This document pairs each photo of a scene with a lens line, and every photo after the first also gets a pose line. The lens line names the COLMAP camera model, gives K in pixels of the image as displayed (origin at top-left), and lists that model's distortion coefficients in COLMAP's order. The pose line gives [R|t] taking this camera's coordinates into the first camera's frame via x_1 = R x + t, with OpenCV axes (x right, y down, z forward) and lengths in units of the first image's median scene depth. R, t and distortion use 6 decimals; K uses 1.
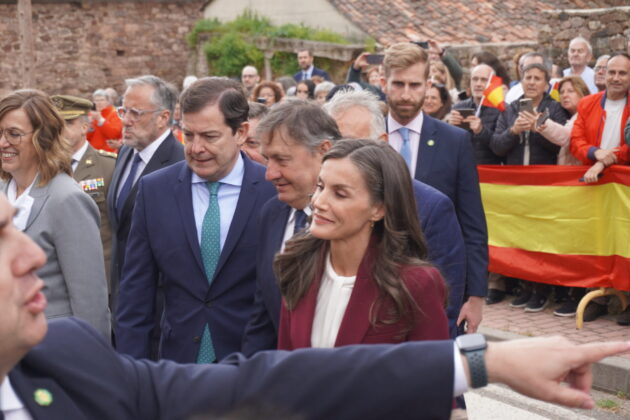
lens RADIAL K [[1394.6, 0, 312.1], [0, 1394.6, 211.1], [0, 0, 1]] dist [0.045488, 0.000000]
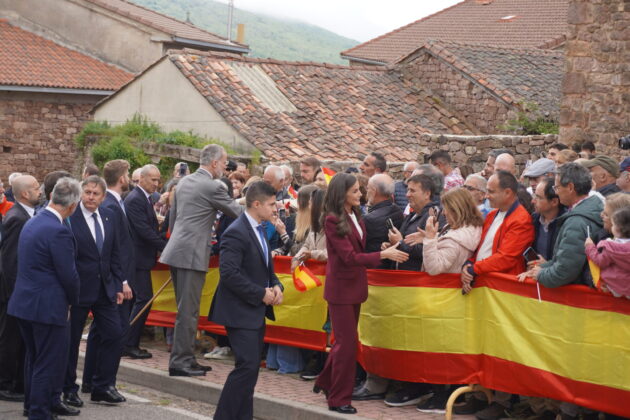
lens RADIAL K [[1394.6, 0, 315.0], [0, 1394.6, 208.1], [0, 0, 1]] dist [0.045488, 0.000000]
pose [[0.994054, 0.060227, 0.090717, -0.006002], [-0.052211, 0.994726, -0.088289, 0.007439], [-0.095556, 0.083028, 0.991955, -0.022563]]
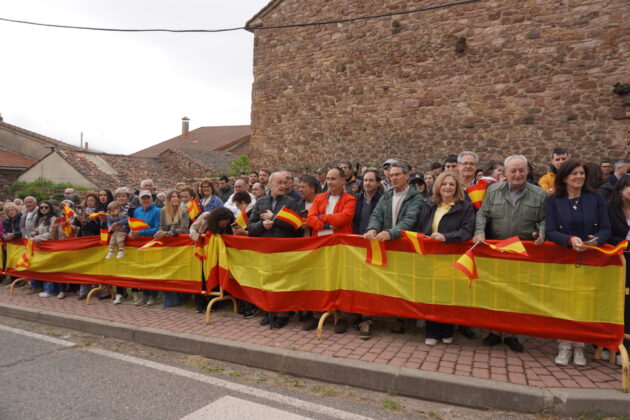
lens RADIAL K [[428.4, 0, 317.0], [0, 428.4, 205.9], [0, 0, 1]] dist [-0.053111, 0.026283]
pose [[0.852536, 0.014713, 0.522462, -0.020873], [0.047098, 0.993375, -0.104828, -0.004422], [-0.520542, 0.113976, 0.846194, 0.197874]]
